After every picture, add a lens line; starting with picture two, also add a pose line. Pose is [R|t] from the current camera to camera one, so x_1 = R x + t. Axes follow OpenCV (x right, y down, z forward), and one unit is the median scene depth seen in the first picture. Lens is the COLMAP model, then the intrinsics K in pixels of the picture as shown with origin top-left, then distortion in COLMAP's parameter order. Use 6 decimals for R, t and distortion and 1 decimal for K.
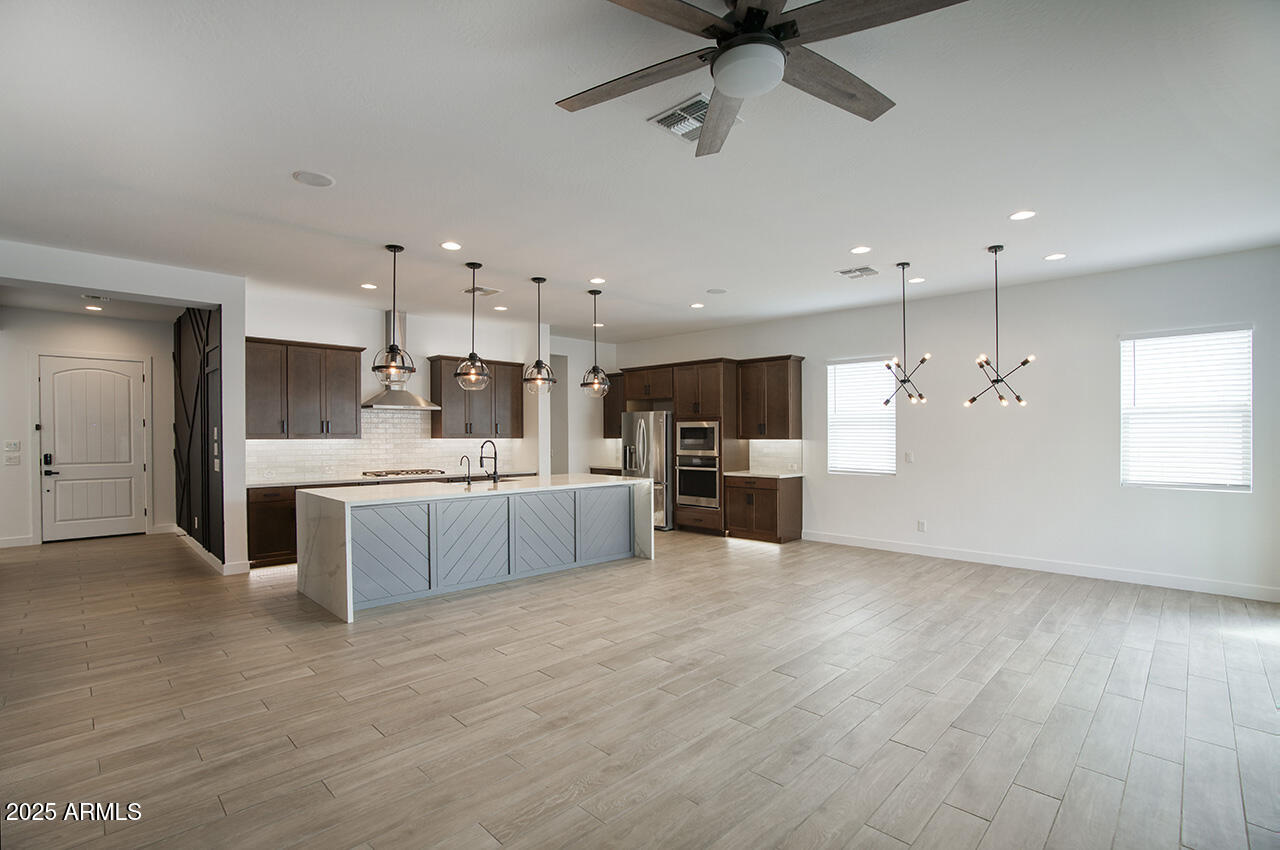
lens RADIAL K [[588.5, 0, 631.0], [0, 588.5, 439.2], [0, 0, 1]] dist [-0.028289, 0.012508]
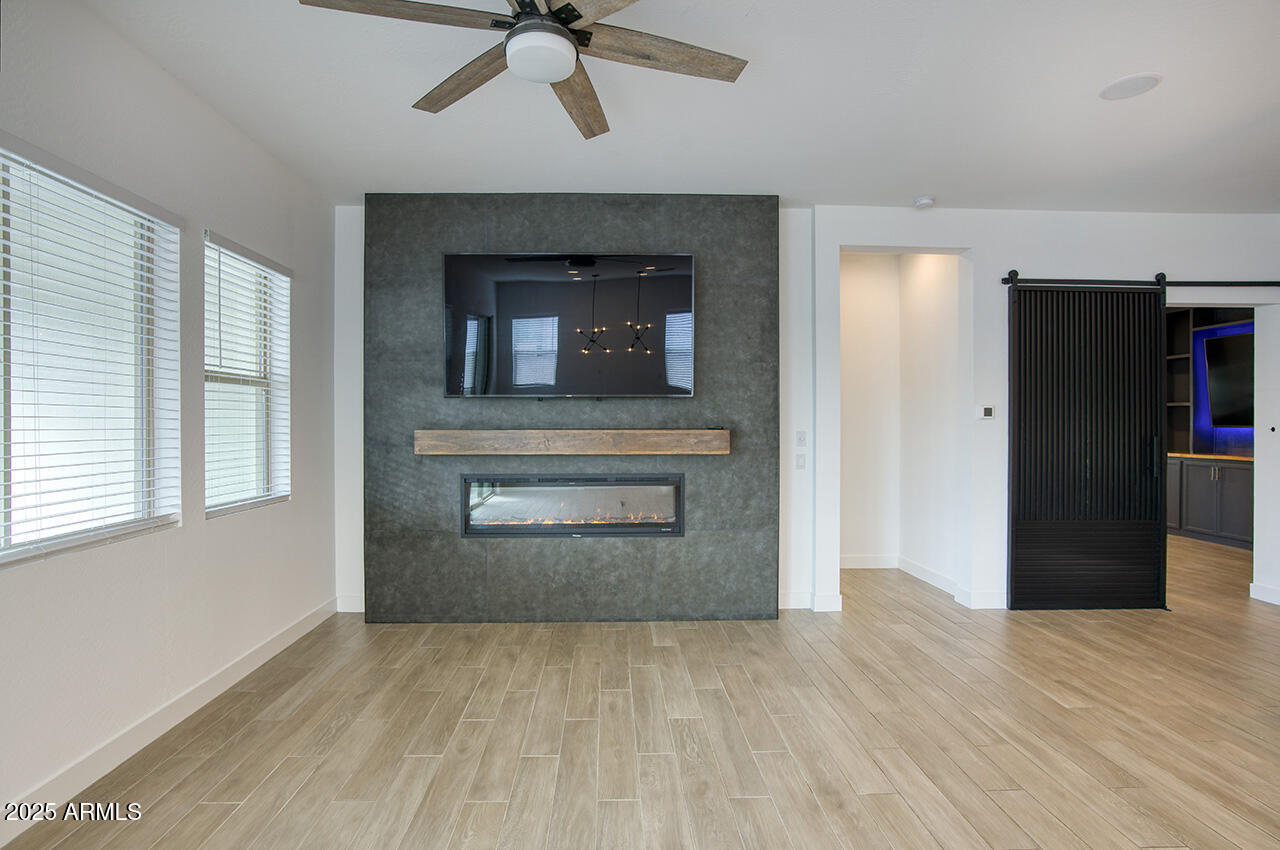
lens RADIAL K [[650.2, 0, 619.2], [0, 650.2, 429.7], [0, 0, 1]] dist [-0.012991, 0.001075]
pose [[-0.698009, 0.005879, -0.716065, 0.471000], [-0.005748, 0.999888, 0.013812, -0.007616], [0.716066, 0.013757, -0.697897, 0.962599]]
